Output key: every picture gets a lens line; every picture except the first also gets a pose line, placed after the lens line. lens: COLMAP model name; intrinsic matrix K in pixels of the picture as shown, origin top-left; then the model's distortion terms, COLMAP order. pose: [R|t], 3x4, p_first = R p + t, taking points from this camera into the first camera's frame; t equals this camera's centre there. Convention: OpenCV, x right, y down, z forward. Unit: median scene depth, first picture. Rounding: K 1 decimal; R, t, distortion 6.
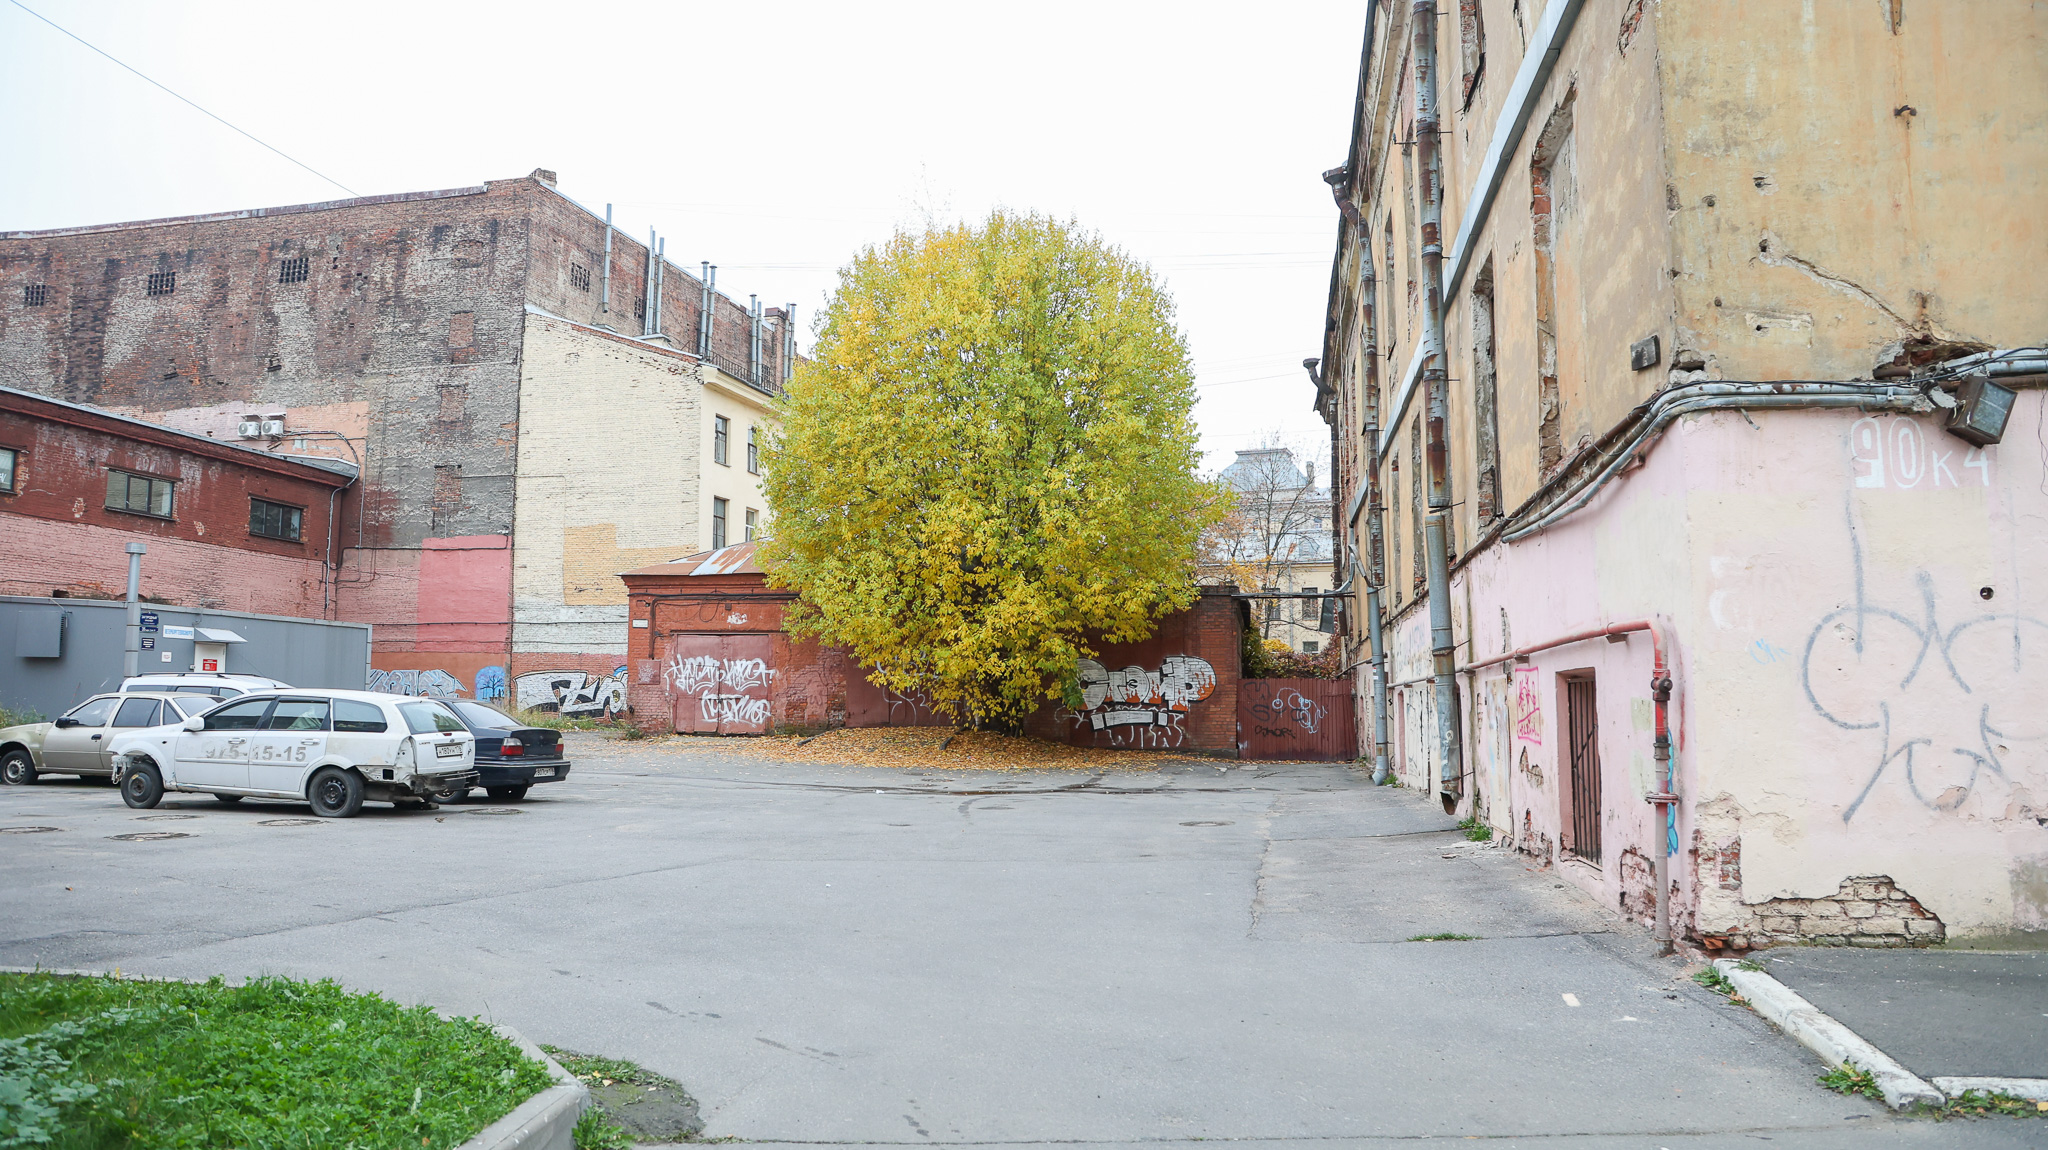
lens RADIAL K [[1404.6, 0, 1027.7], [0, 1404.6, 570.0], [0, 0, 1]] dist [-0.117736, 0.071274]
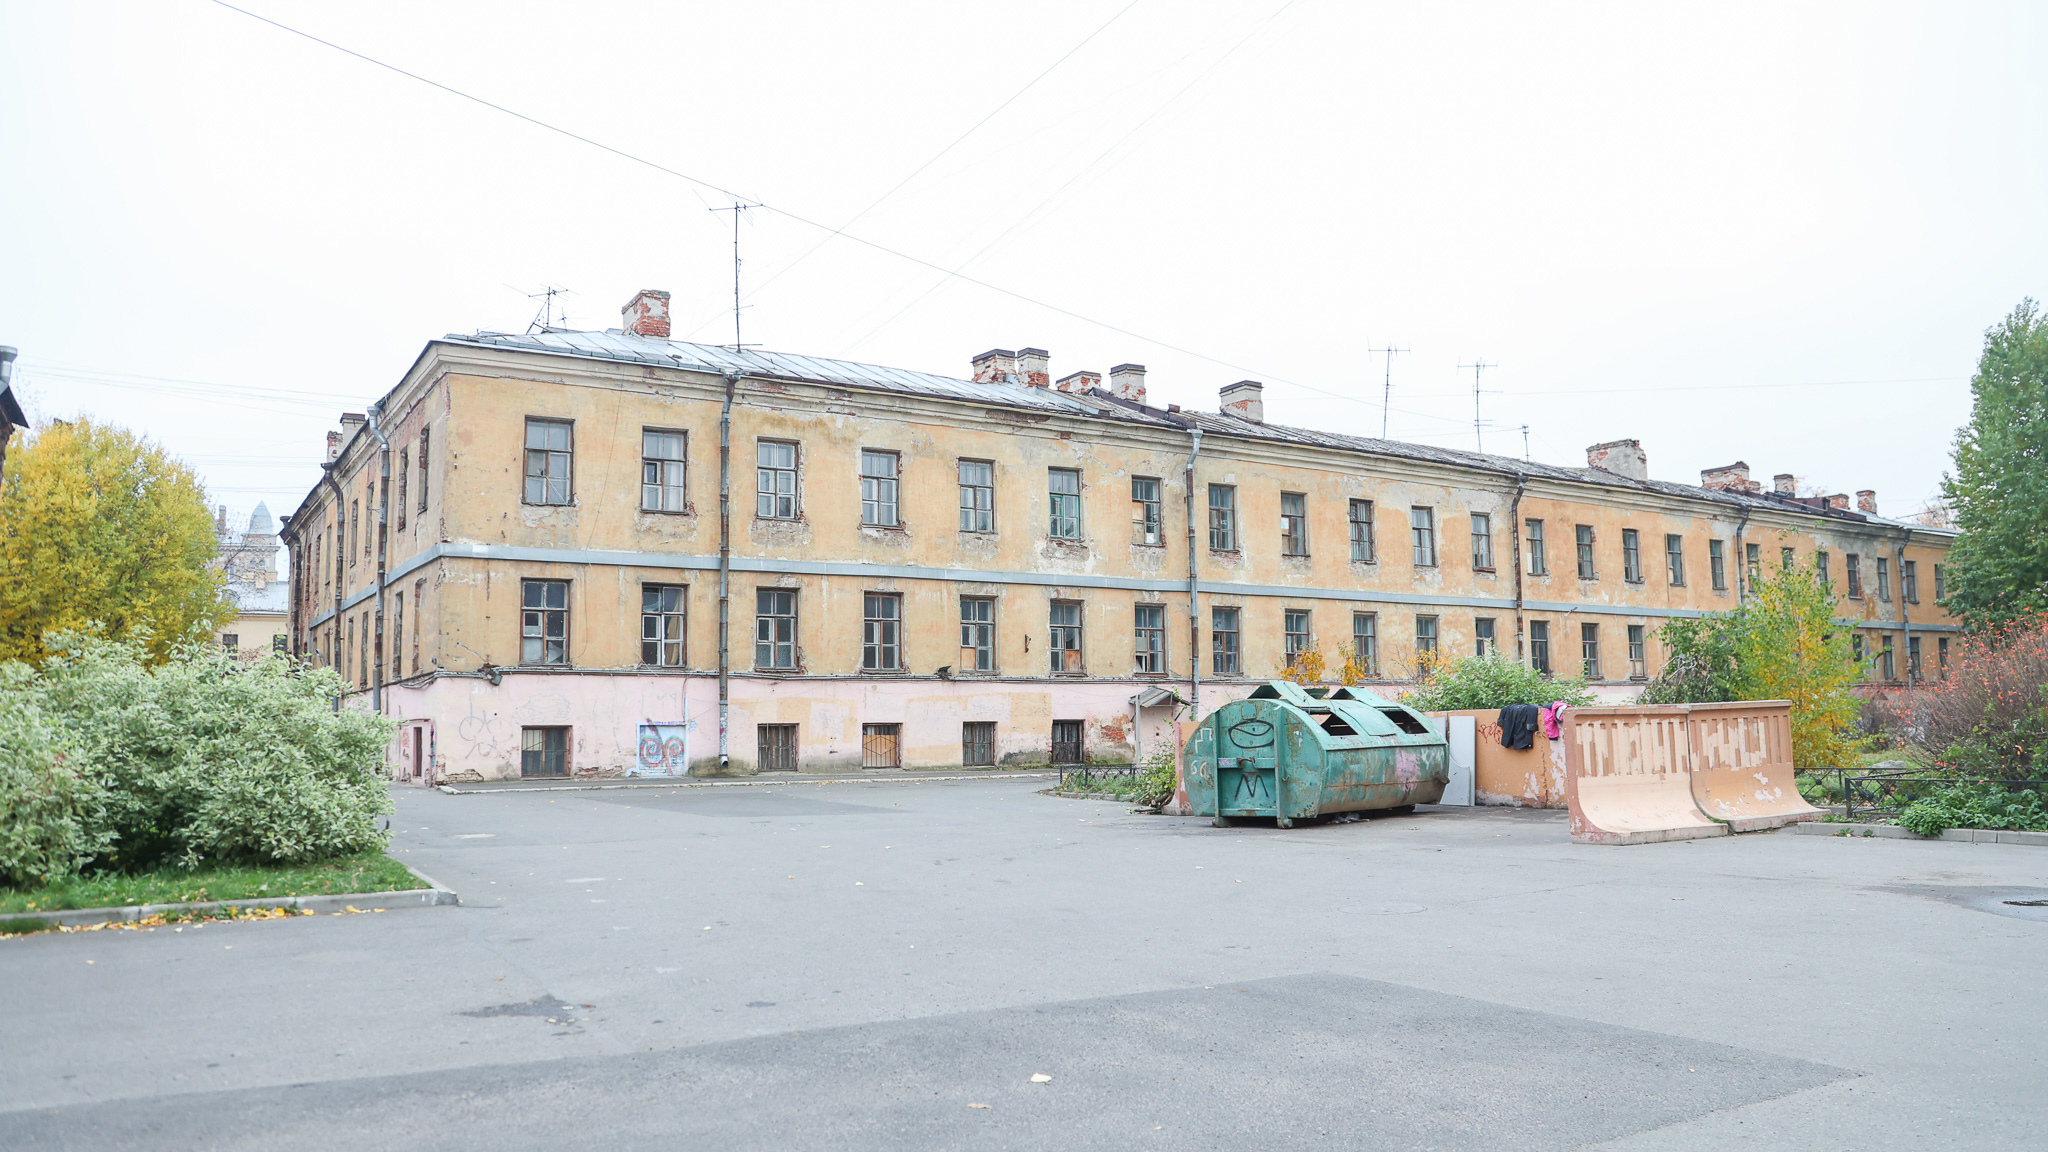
lens RADIAL K [[1458.0, 0, 1017.5], [0, 1458.0, 574.1], [0, 0, 1]] dist [-0.105161, 0.056595]
pose [[0.740168, 0.056125, 0.670075, -0.325334], [-0.046380, 0.998398, -0.032394, -0.091972], [-0.670820, -0.007101, 0.741586, -0.940111]]
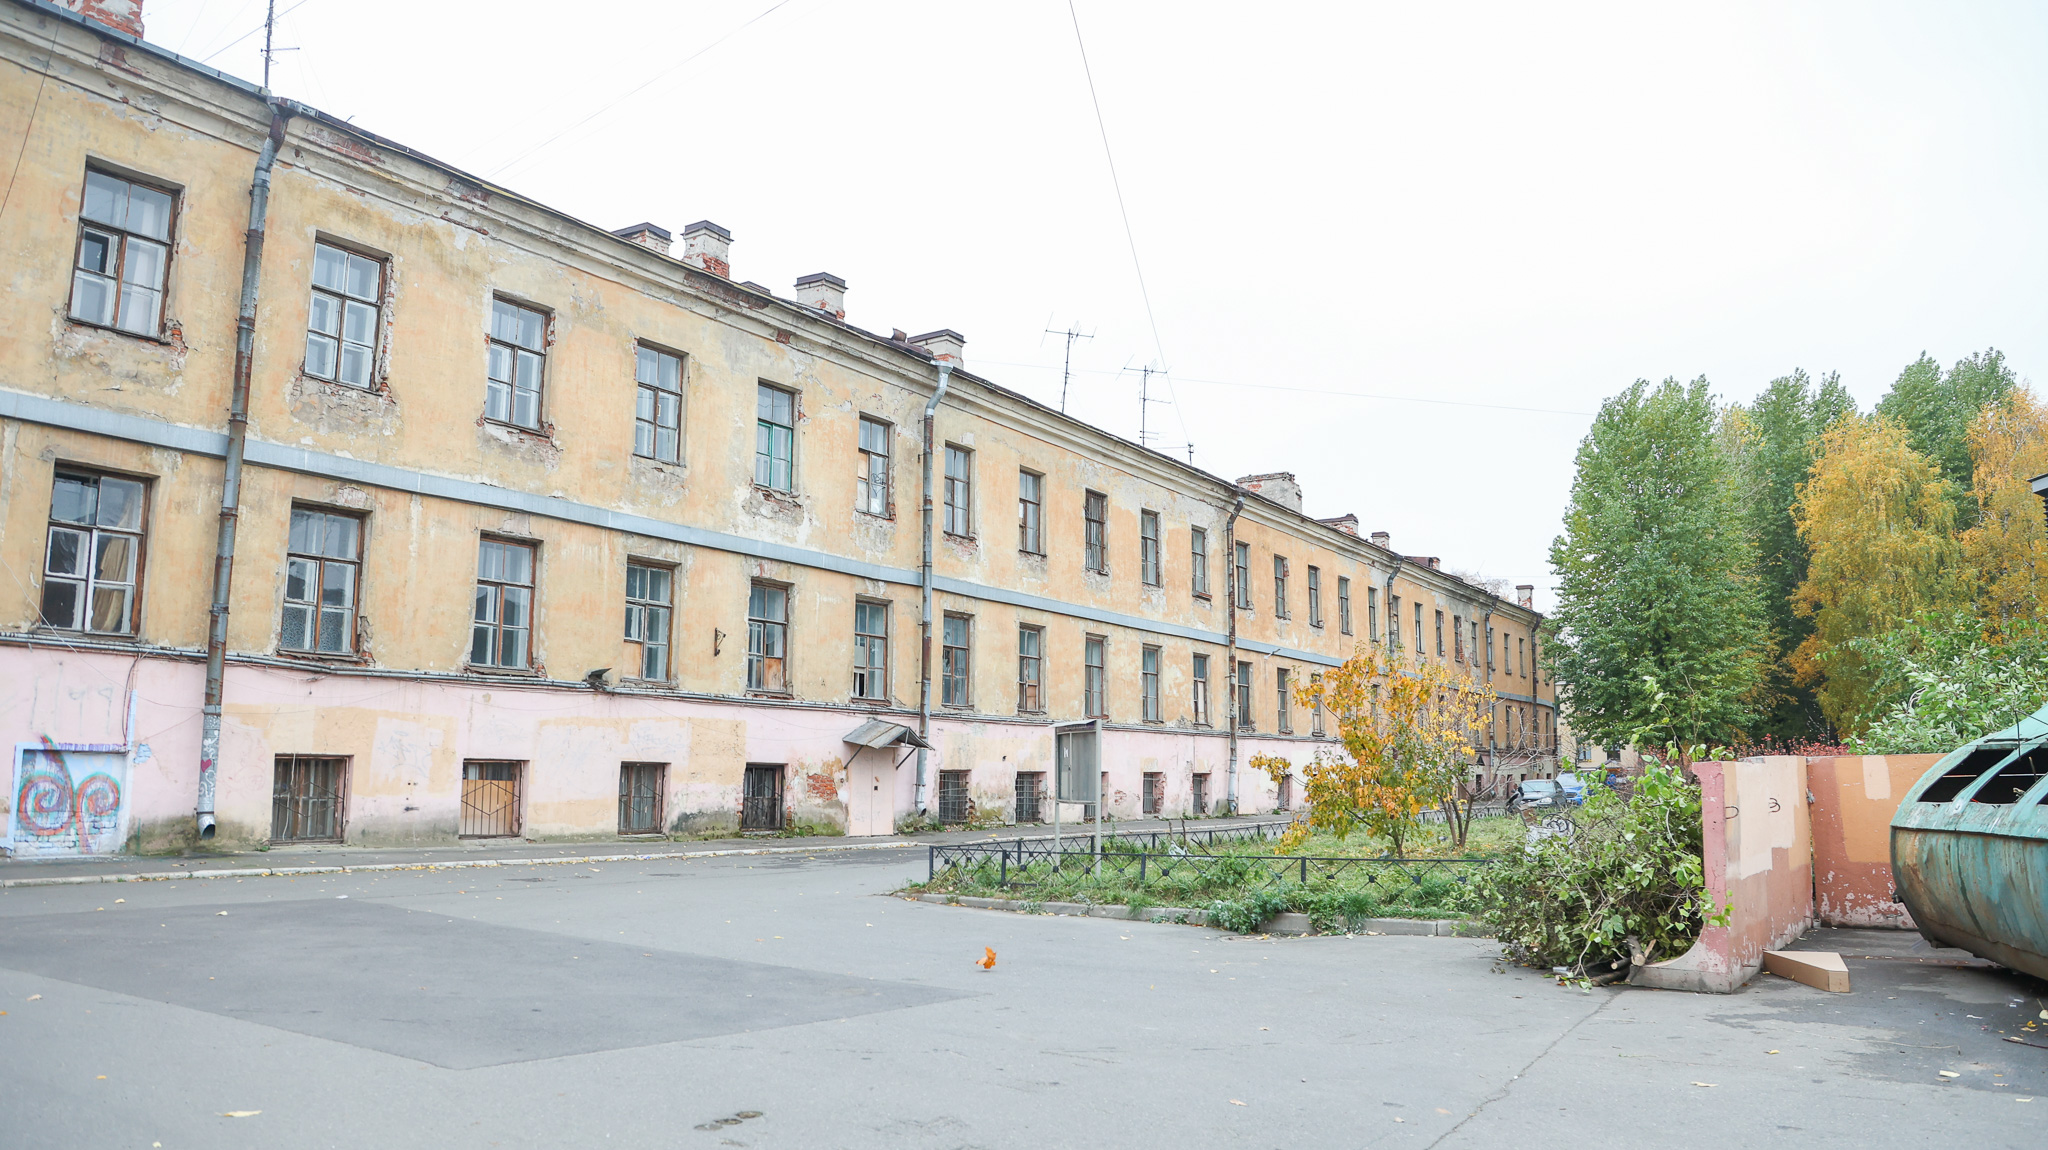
lens RADIAL K [[1404.6, 0, 1034.0], [0, 1404.6, 573.3], [0, 0, 1]] dist [-0.117736, 0.071274]
pose [[0.389745, 0.130064, 0.911692, -0.081986], [-0.088195, 0.990698, -0.103632, -0.039708], [-0.916690, -0.040017, 0.397591, -0.410130]]
